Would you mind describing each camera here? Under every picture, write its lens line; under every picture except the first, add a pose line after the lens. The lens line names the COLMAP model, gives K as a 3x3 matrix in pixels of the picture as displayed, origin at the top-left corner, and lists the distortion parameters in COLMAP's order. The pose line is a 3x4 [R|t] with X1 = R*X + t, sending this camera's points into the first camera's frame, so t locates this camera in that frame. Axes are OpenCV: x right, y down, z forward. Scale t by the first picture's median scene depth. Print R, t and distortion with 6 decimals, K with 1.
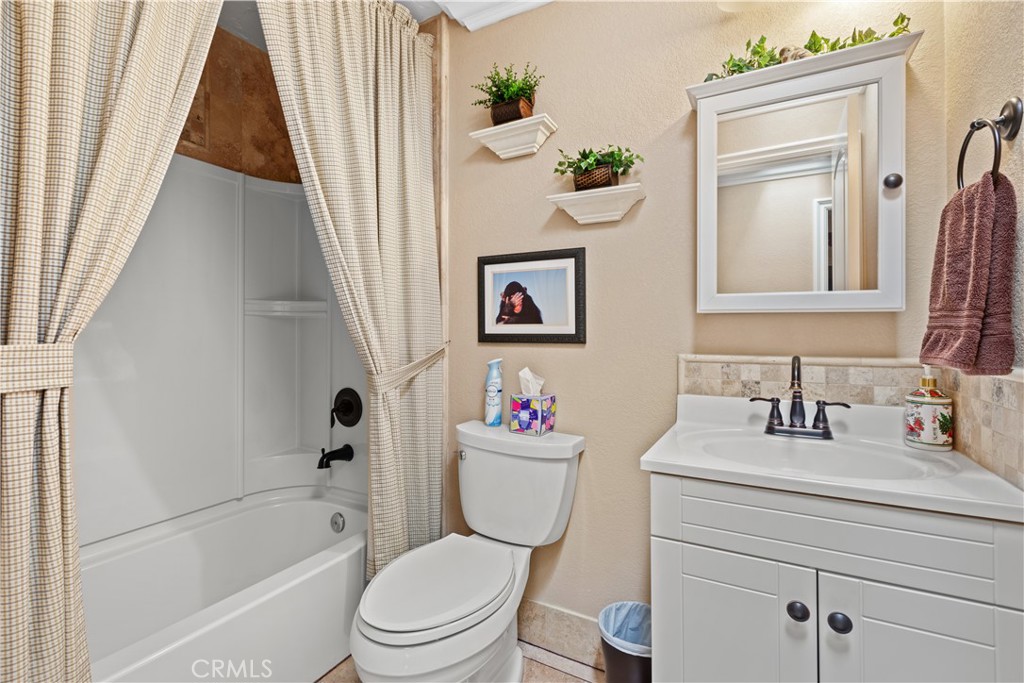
lens RADIAL K [[458.9, 0, 513.1], [0, 458.9, 334.0], [0, 0, 1]] dist [0.000526, -0.000945]
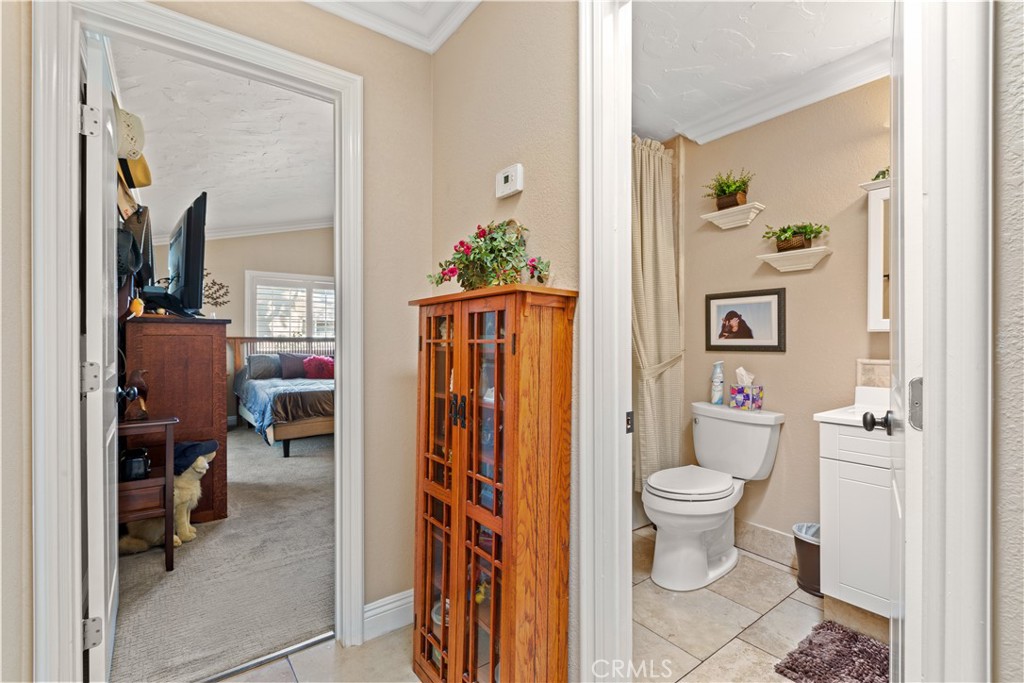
lens RADIAL K [[458.9, 0, 512.2], [0, 458.9, 344.0], [0, 0, 1]] dist [0.000526, -0.000945]
pose [[0.911585, 0.003513, -0.411097, -0.038634], [-0.006475, 0.999962, -0.005813, 0.009462], [0.411061, 0.007961, 0.911573, -0.710794]]
